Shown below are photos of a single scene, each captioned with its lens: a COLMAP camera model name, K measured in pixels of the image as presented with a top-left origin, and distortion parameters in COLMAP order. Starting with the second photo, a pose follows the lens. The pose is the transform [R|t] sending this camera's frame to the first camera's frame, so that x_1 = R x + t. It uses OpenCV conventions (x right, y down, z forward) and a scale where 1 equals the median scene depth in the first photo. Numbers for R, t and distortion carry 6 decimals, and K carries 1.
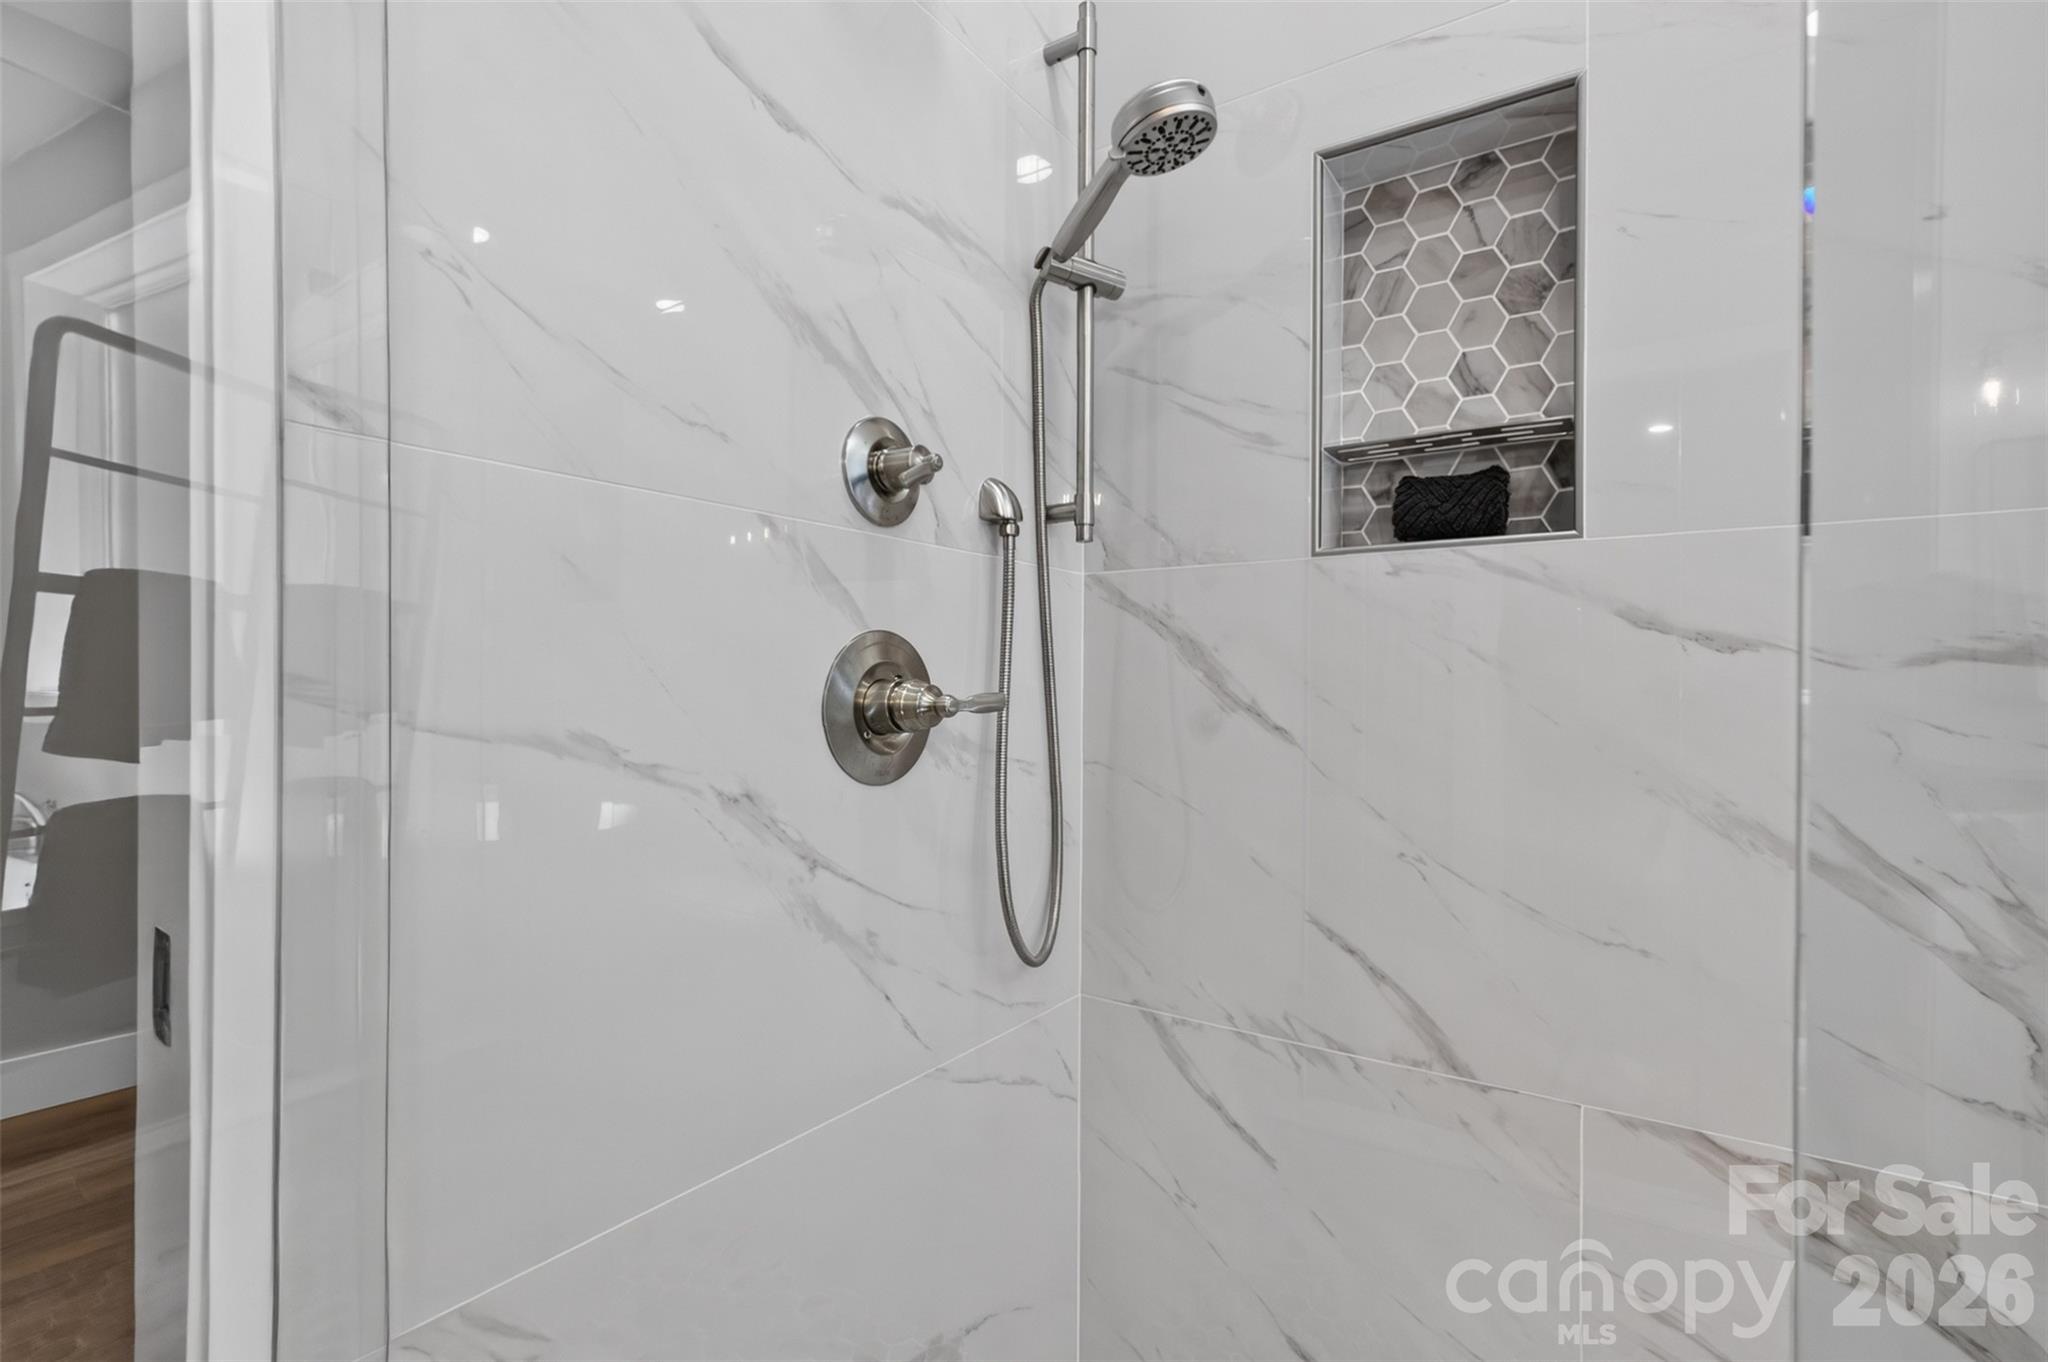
lens RADIAL K [[965.7, 0, 1024.0], [0, 965.7, 681.0], [0, 0, 1]] dist [-0.014387, -0.000749]
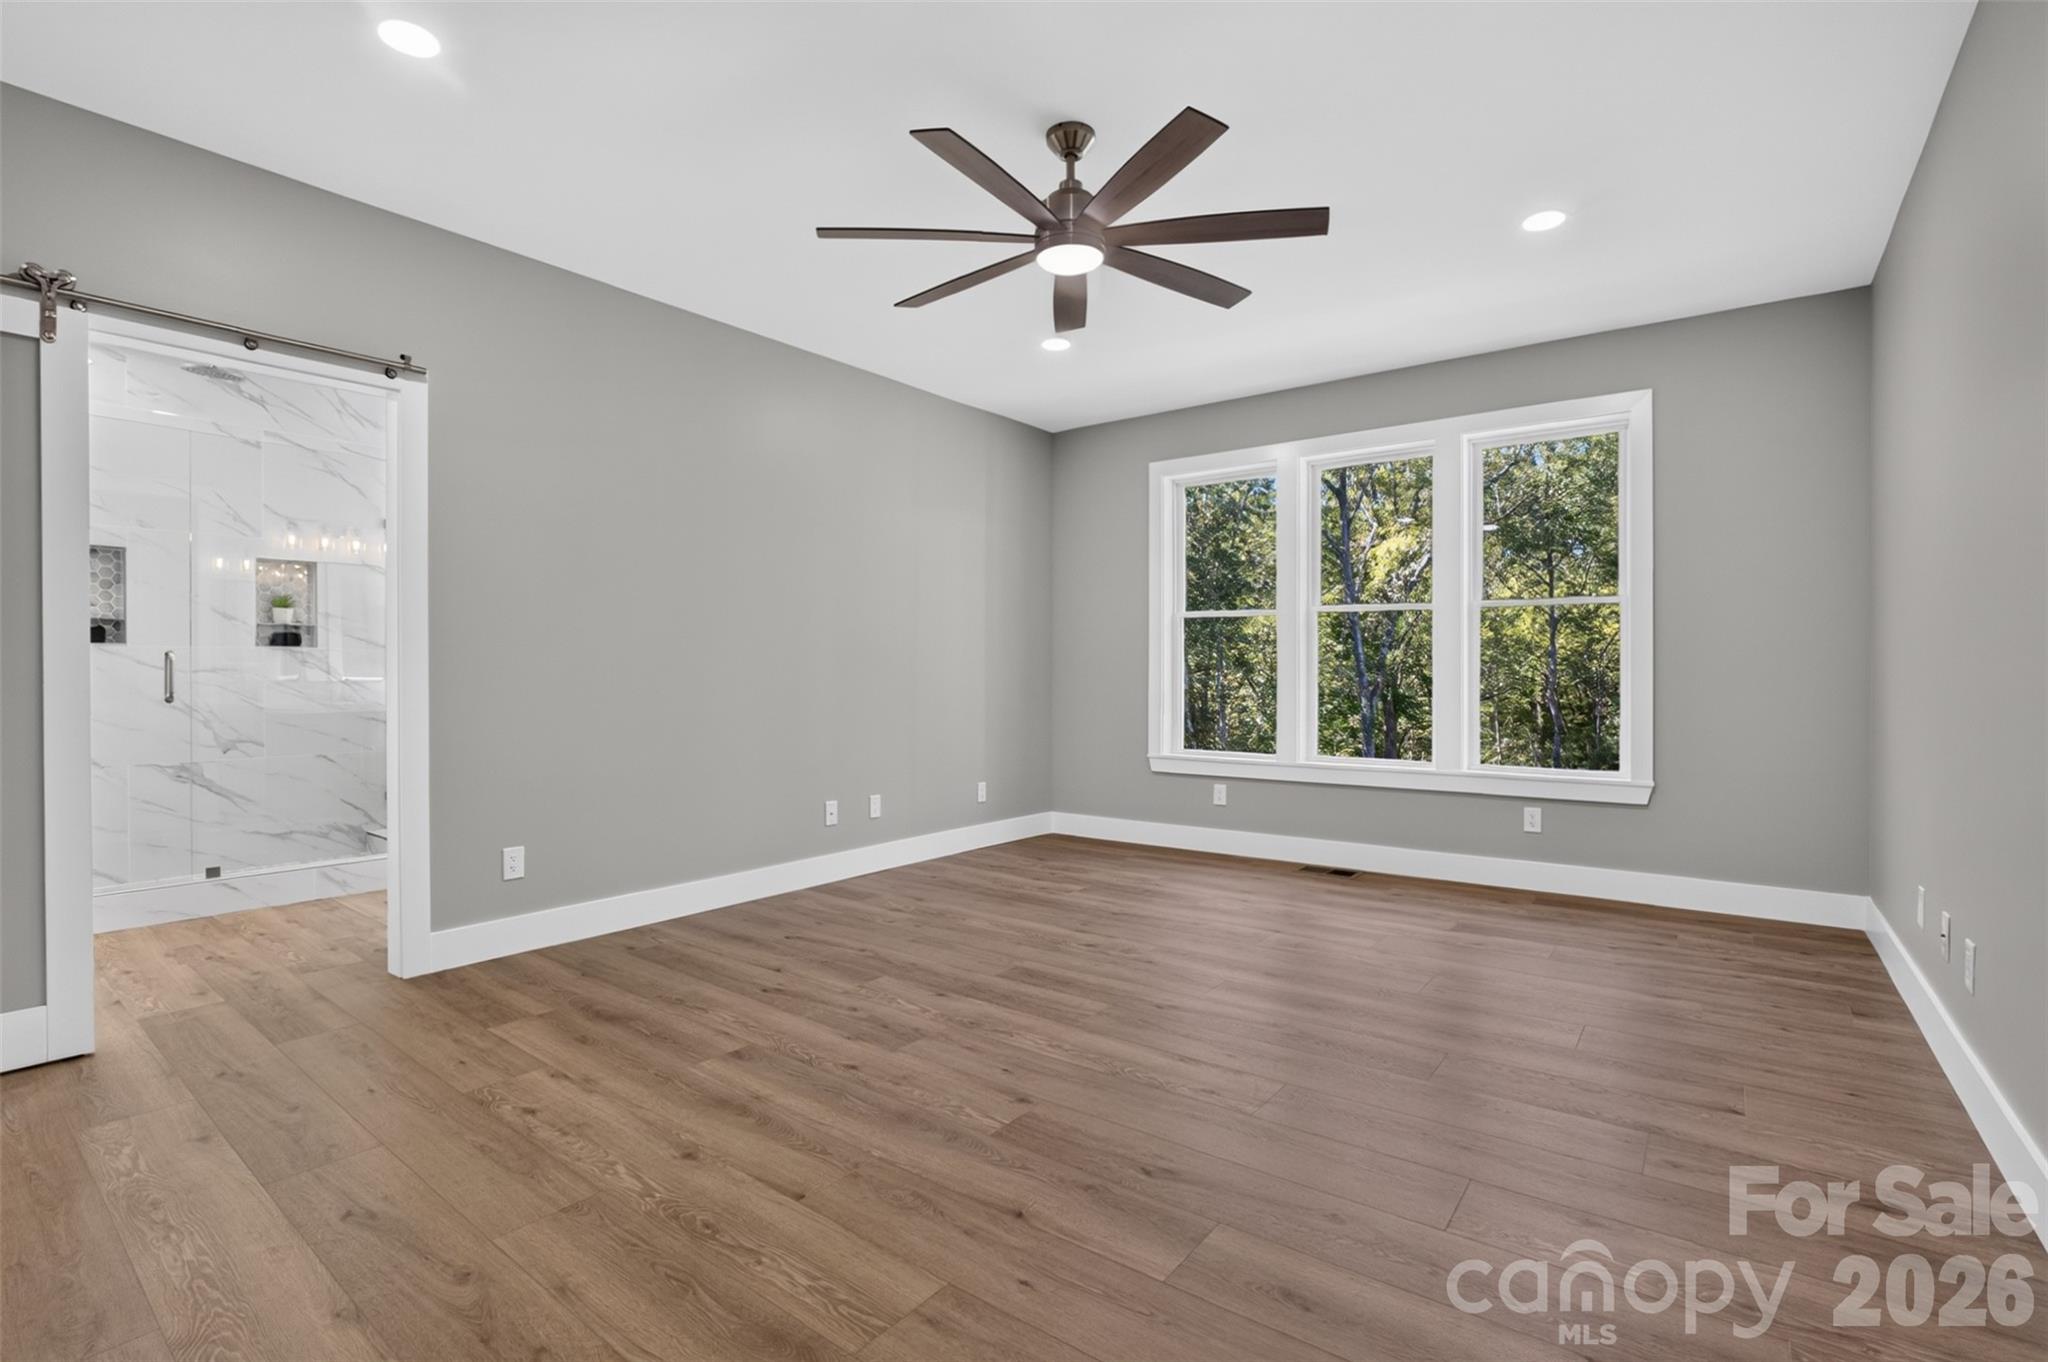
lens RADIAL K [[965.7, 0, 1024.0], [0, 965.7, 681.0], [0, 0, 1]] dist [-0.014387, -0.000749]
pose [[0.093205, -0.017632, 0.995491, -3.306746], [0.001755, 0.999845, 0.017544, -0.044886], [-0.995645, 0.000112, 0.093222, -3.430855]]
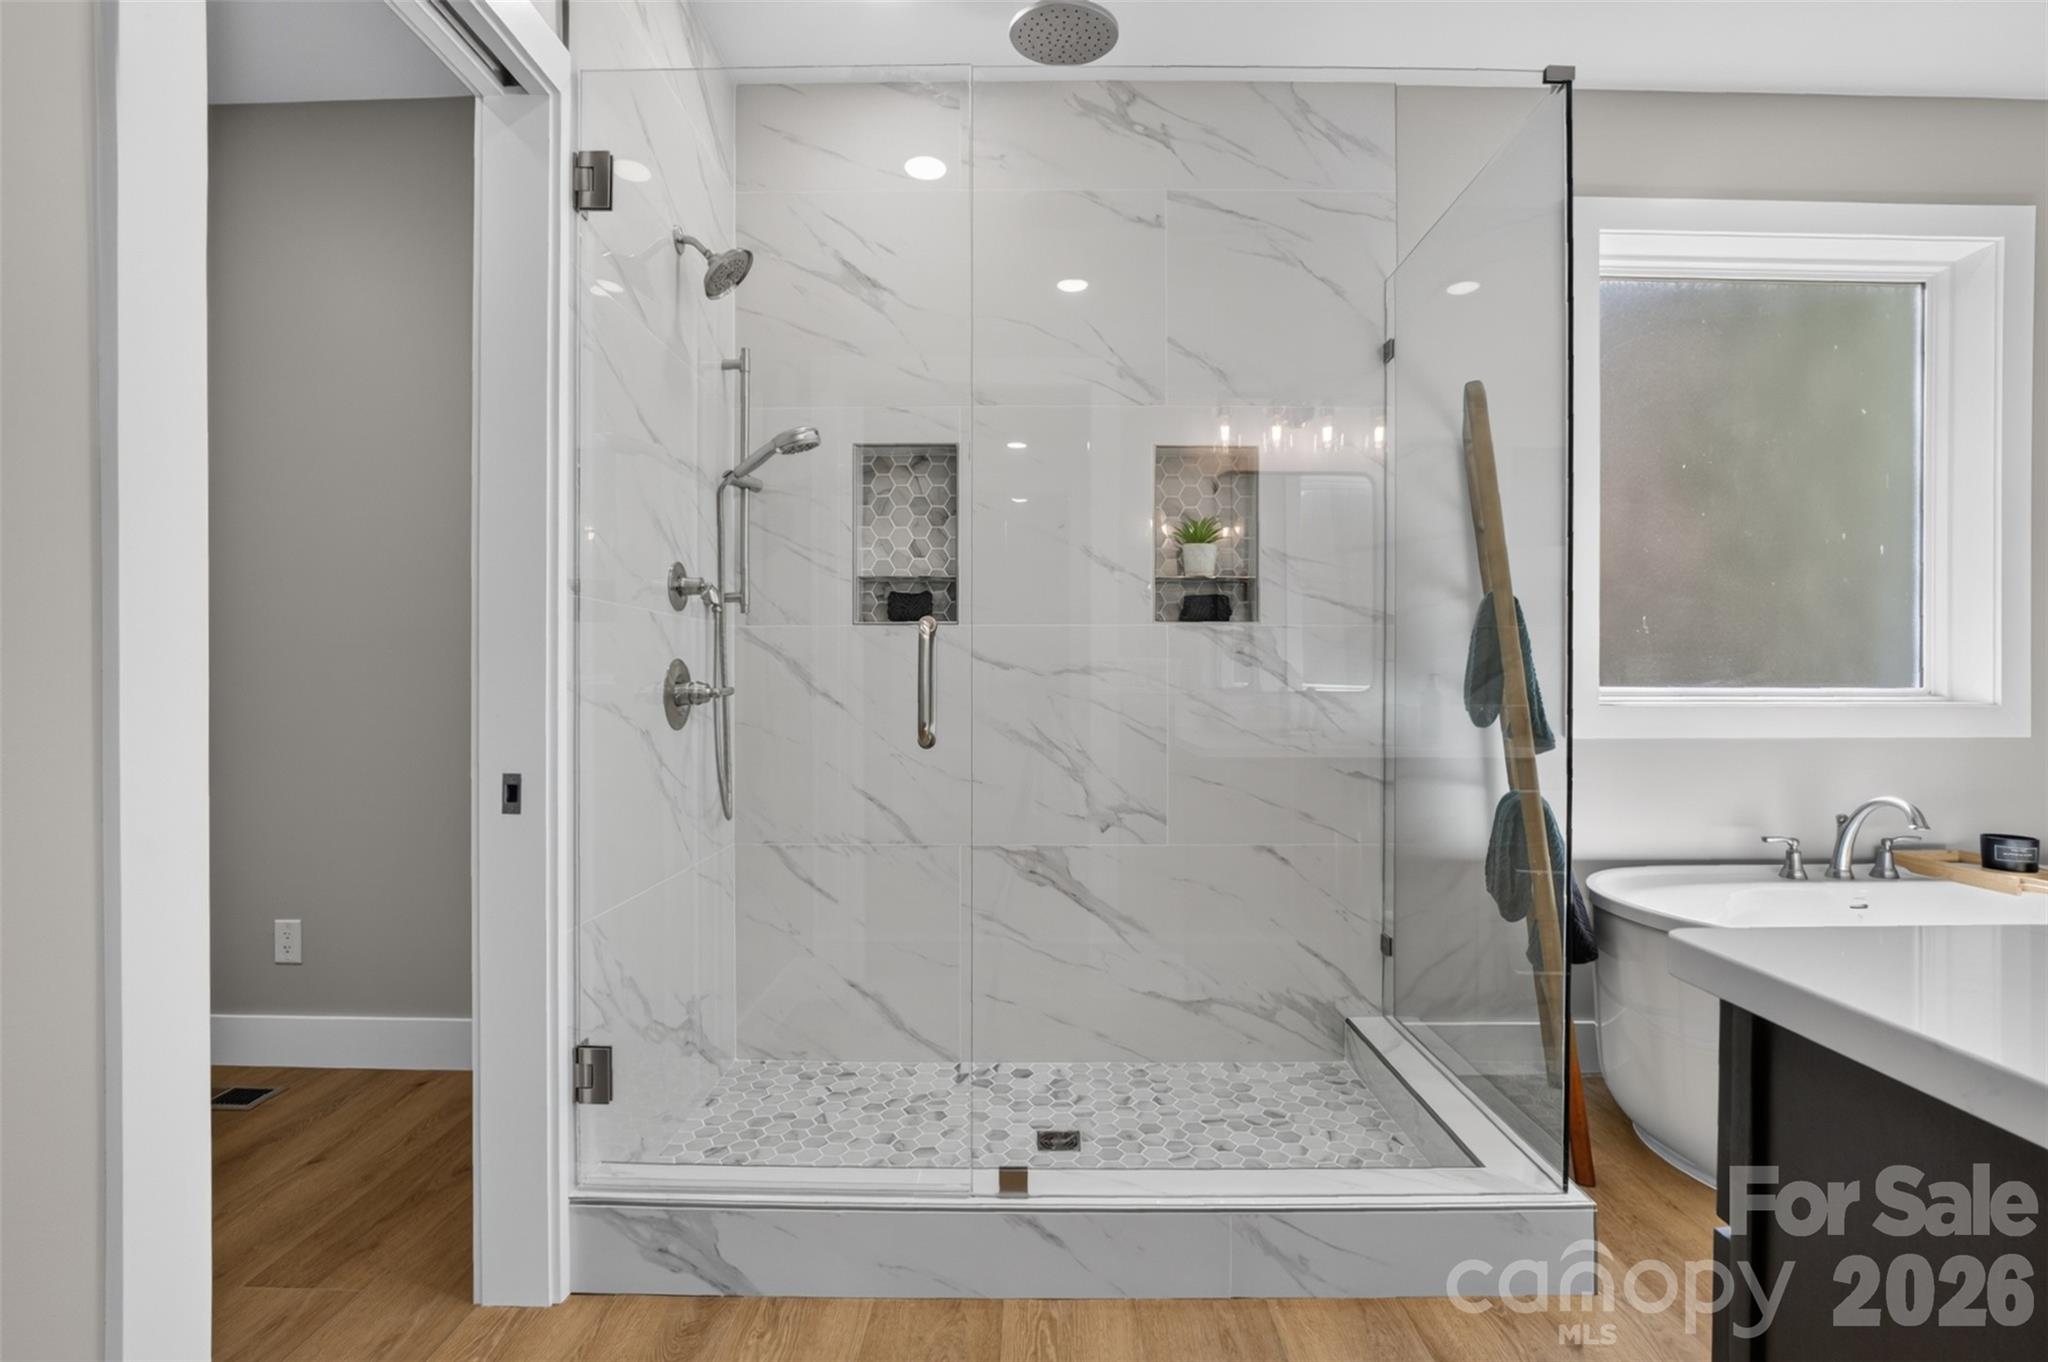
lens RADIAL K [[965.7, 0, 1024.0], [0, 965.7, 681.0], [0, 0, 1]] dist [-0.014387, -0.000749]
pose [[0.837082, -0.006309, 0.547042, -0.595300], [0.007389, 0.999973, 0.000226, 0.003015], [-0.547028, 0.003853, 0.837105, -1.090370]]
